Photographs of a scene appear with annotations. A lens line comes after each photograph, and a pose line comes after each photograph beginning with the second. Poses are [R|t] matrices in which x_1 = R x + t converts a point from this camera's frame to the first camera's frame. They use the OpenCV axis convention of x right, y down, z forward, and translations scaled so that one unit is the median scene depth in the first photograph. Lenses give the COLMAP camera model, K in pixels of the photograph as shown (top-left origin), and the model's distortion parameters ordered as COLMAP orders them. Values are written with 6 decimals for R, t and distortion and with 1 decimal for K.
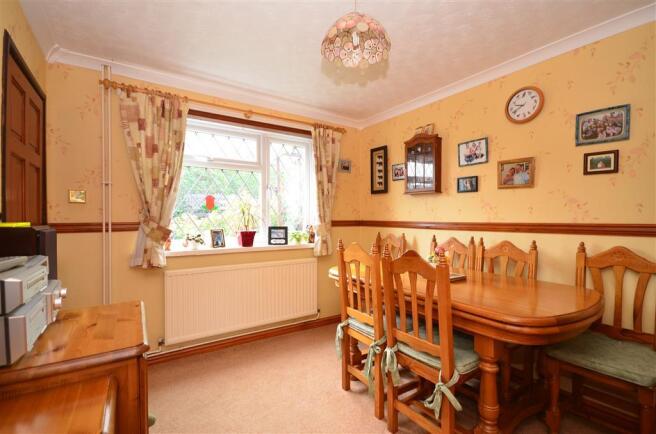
lens RADIAL K [[303.9, 0, 327.5], [0, 303.9, 221.5], [0, 0, 1]] dist [-0.000775, -0.000129]
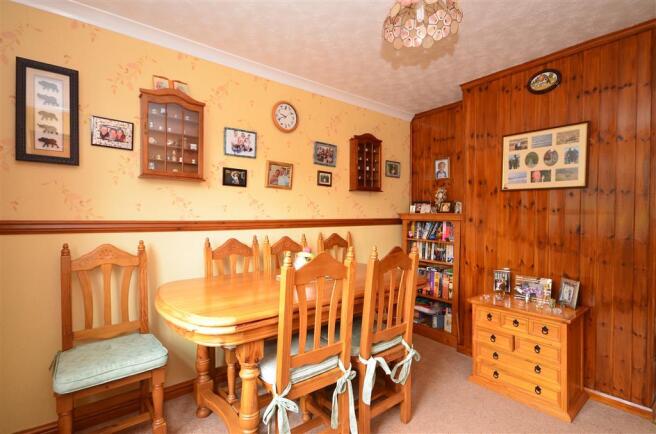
lens RADIAL K [[328.6, 0, 328.3], [0, 328.6, 213.6], [0, 0, 1]] dist [0.006921, 0.000181]
pose [[-0.117810, 0.007853, 0.993005, -0.539888], [0.014190, 0.999880, -0.006223, -0.008506], [-0.992935, 0.013358, -0.117907, 0.895847]]
